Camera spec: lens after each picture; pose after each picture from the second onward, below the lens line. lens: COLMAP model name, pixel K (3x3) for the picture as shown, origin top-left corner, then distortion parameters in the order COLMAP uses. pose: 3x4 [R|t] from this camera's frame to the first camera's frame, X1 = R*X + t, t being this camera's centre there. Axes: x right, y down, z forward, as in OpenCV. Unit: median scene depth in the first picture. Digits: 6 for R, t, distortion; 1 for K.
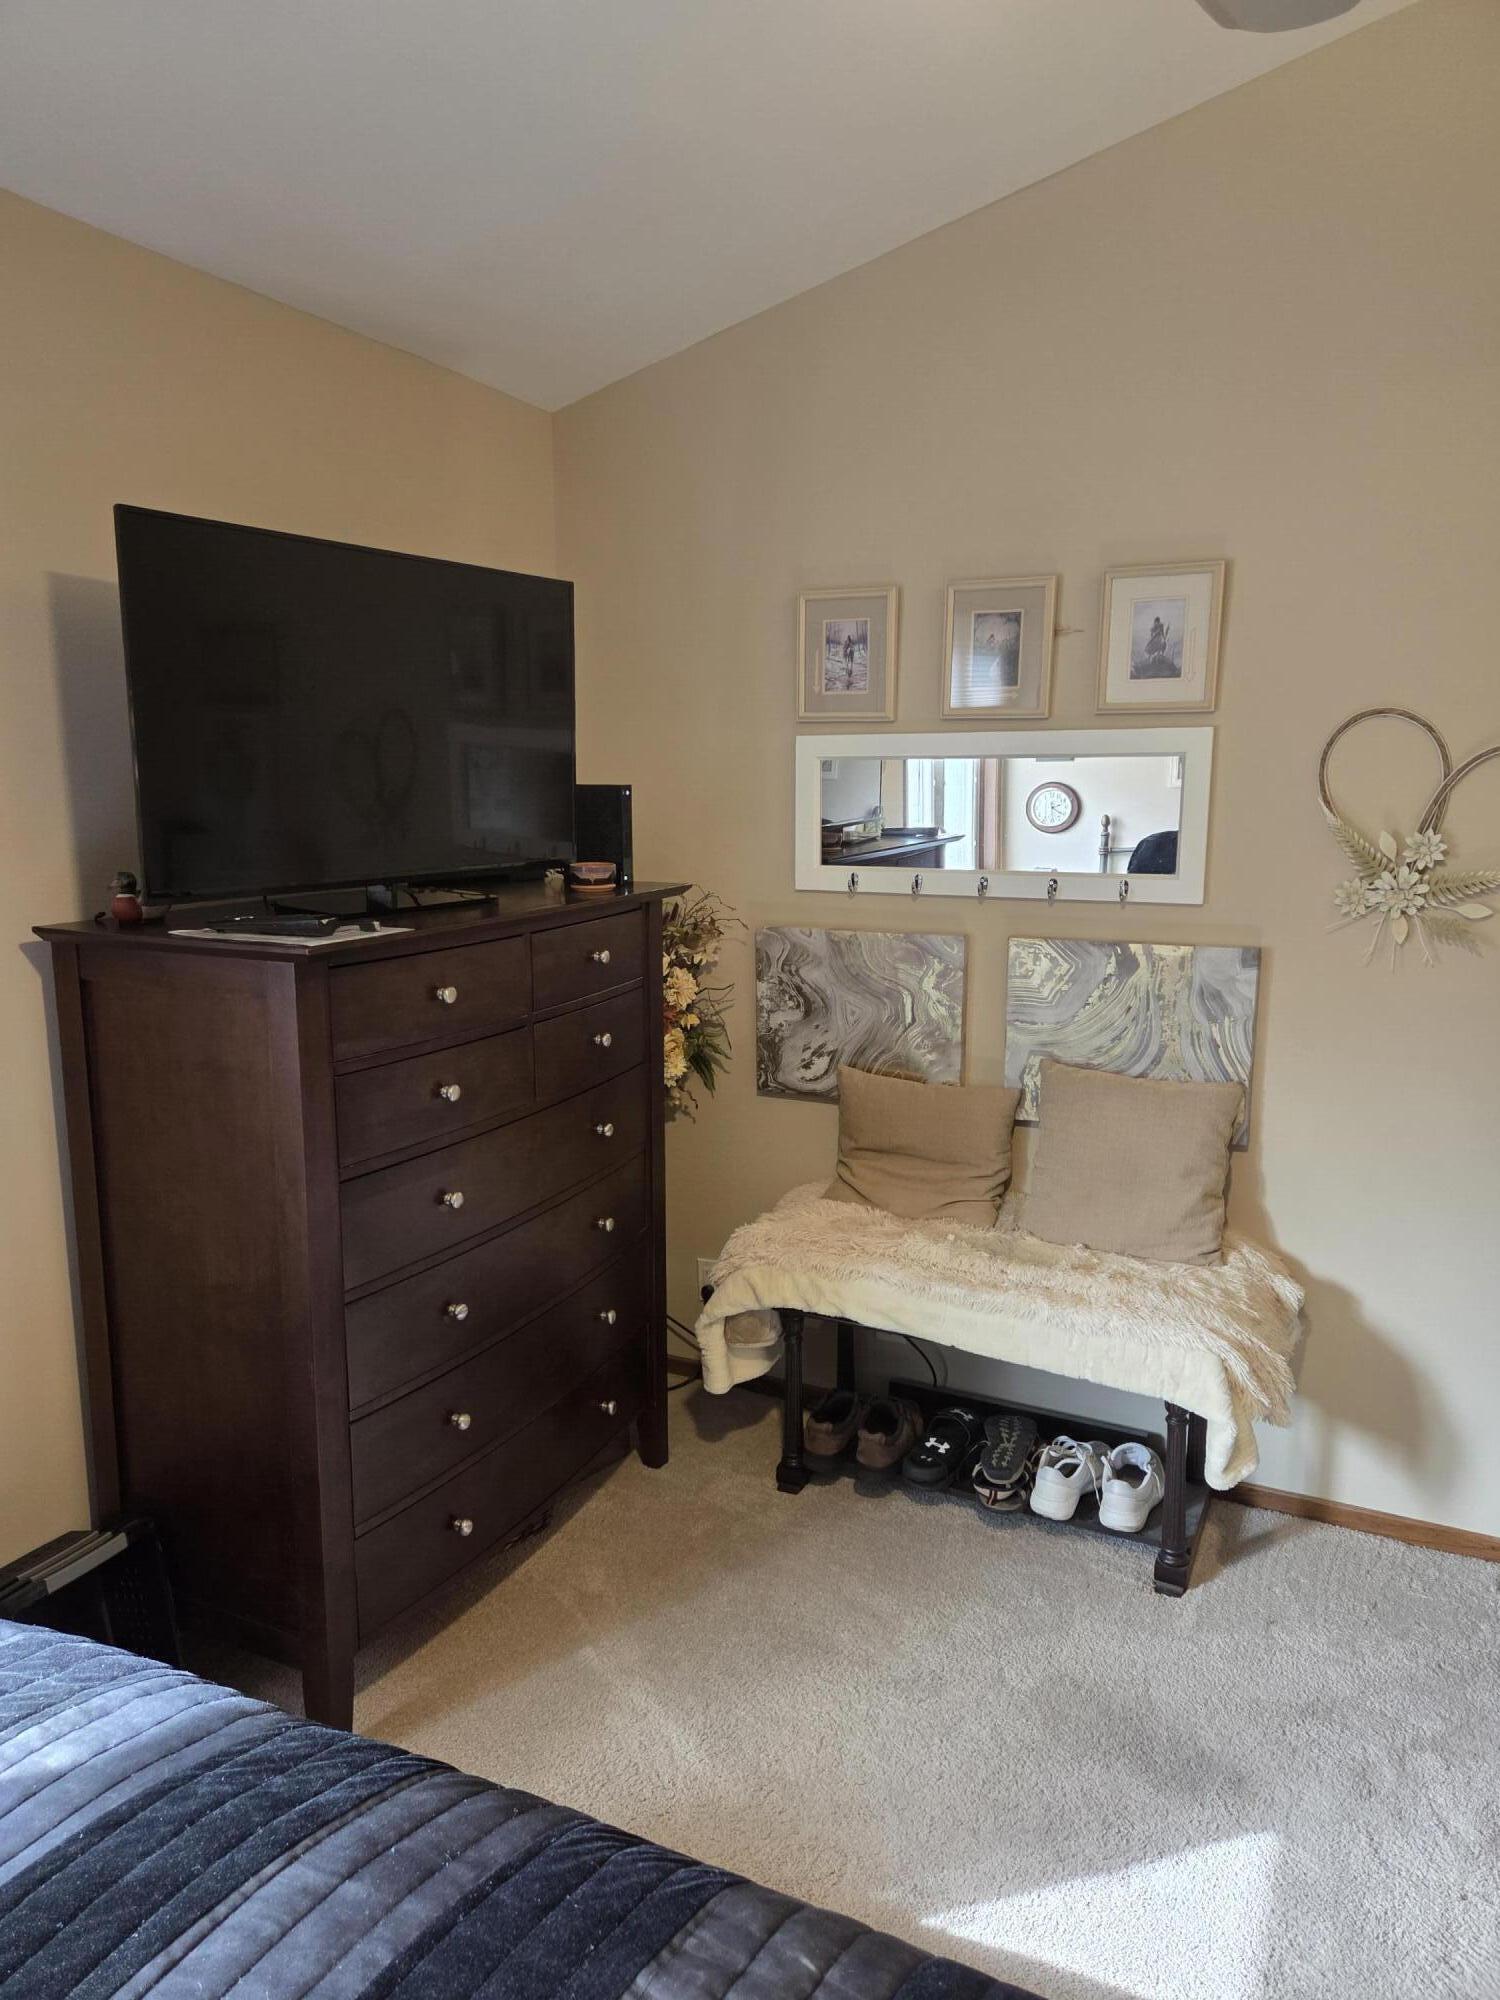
lens RADIAL K [[1440.4, 0, 749.9], [0, 1440.4, 1030.1], [0, 0, 1]] dist [0.077687, -0.002685]
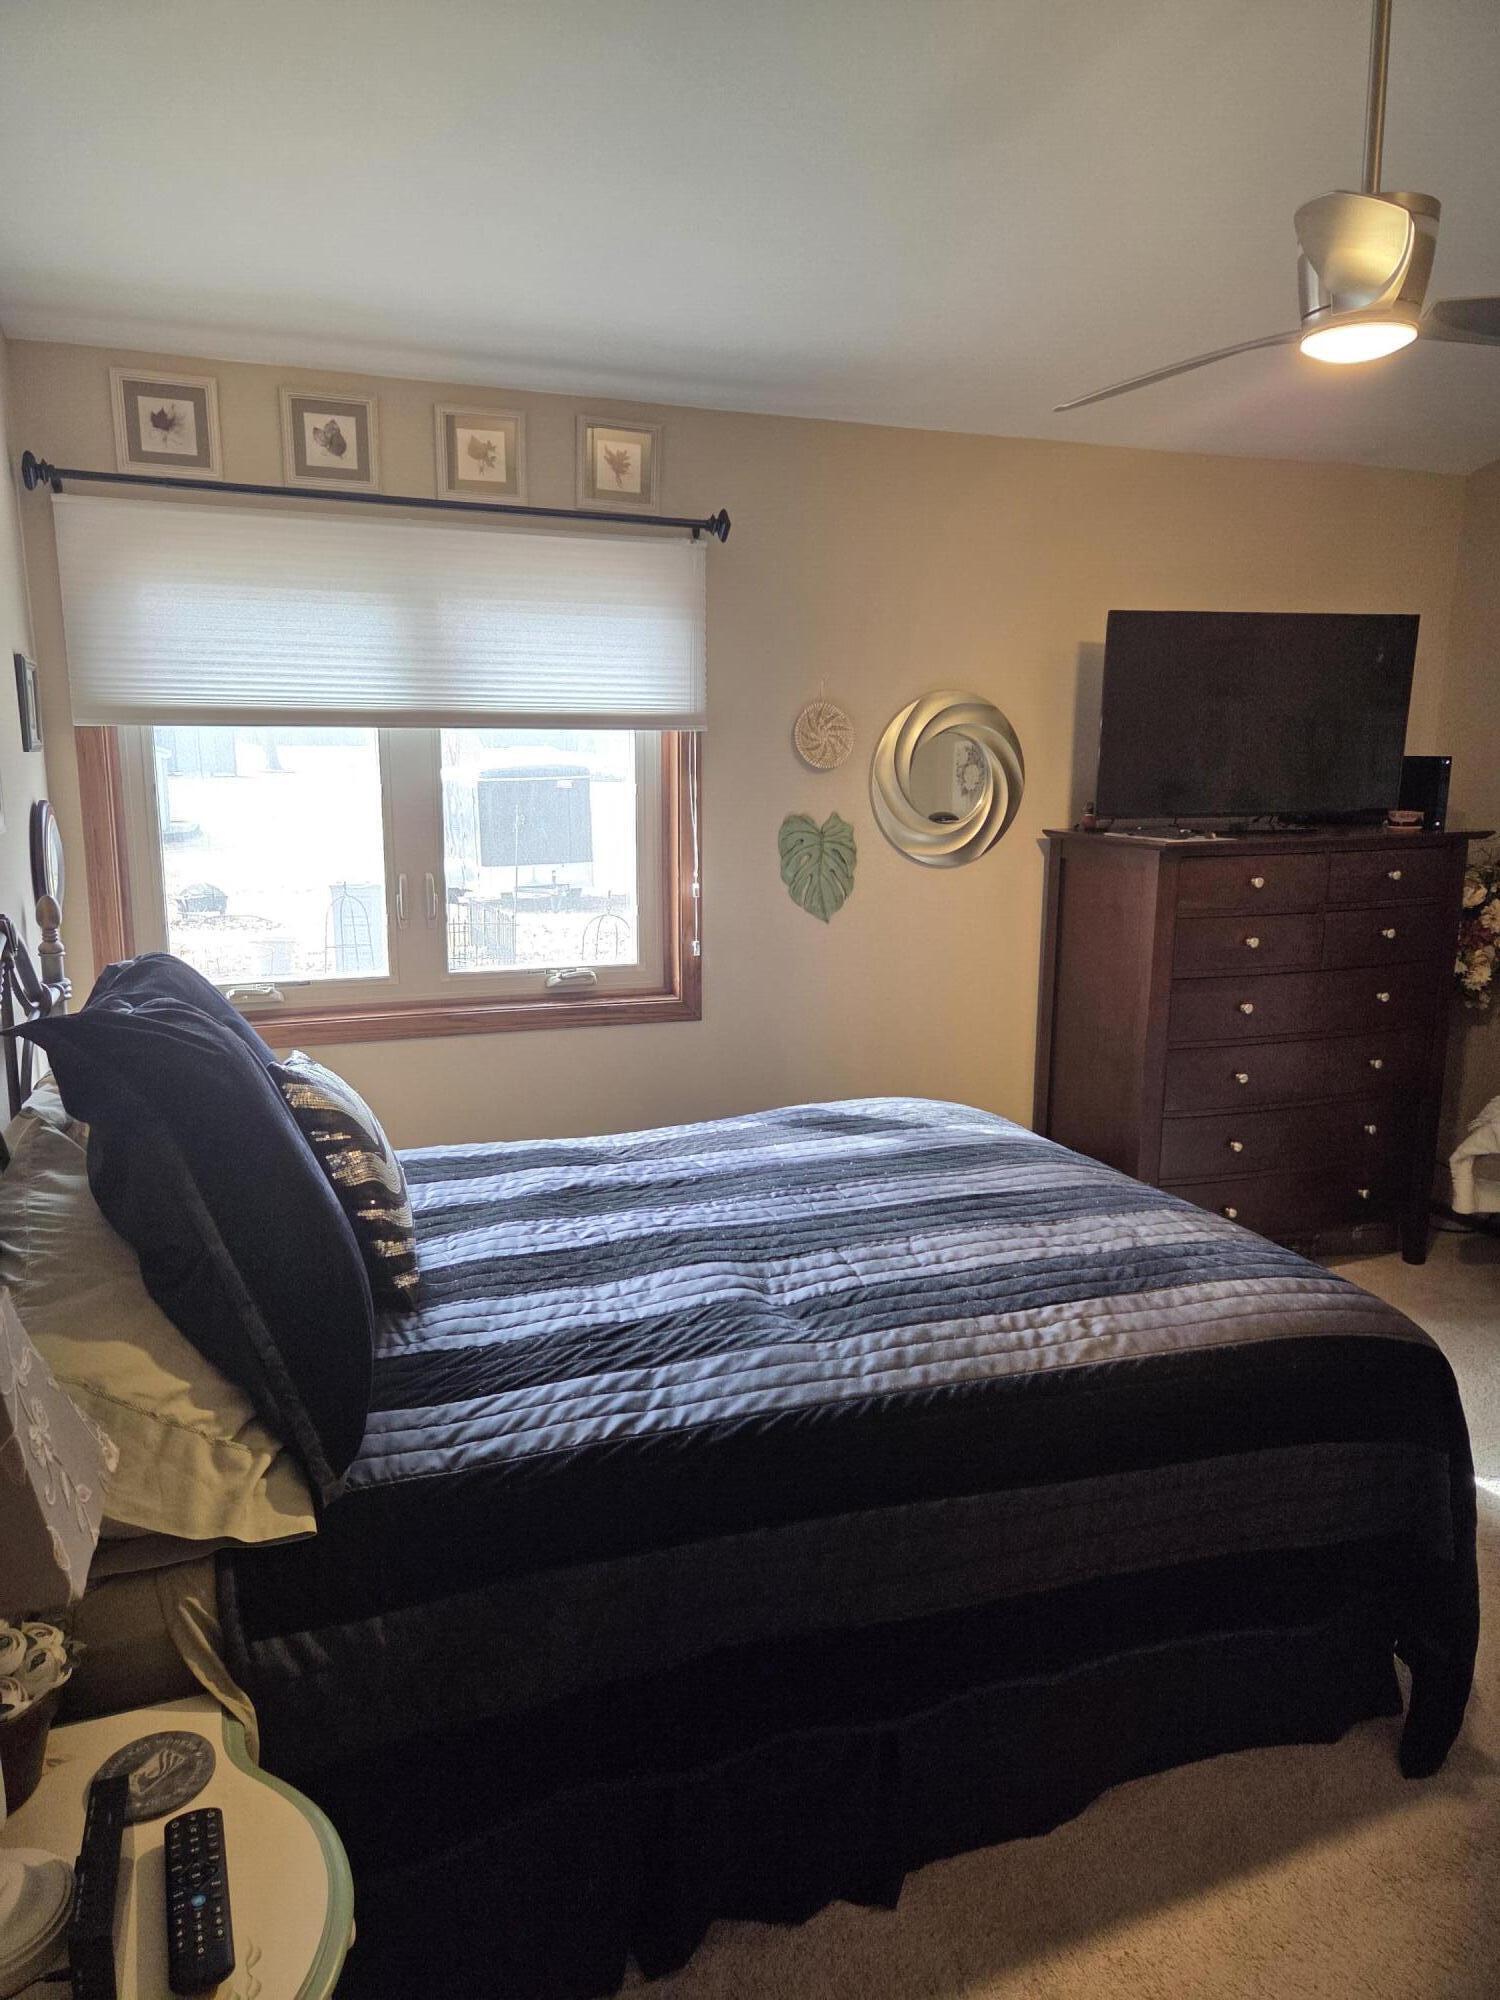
lens RADIAL K [[1354.0, 0, 750.0], [0, 1354.0, 1000.0], [0, 0, 1]] dist [-0.003897, -0.001999]
pose [[0.760003, 0.132869, -0.636193, 0.341405], [-0.123593, 0.990564, 0.059234, 0.086514], [0.638060, 0.033611, 0.769253, -0.537022]]
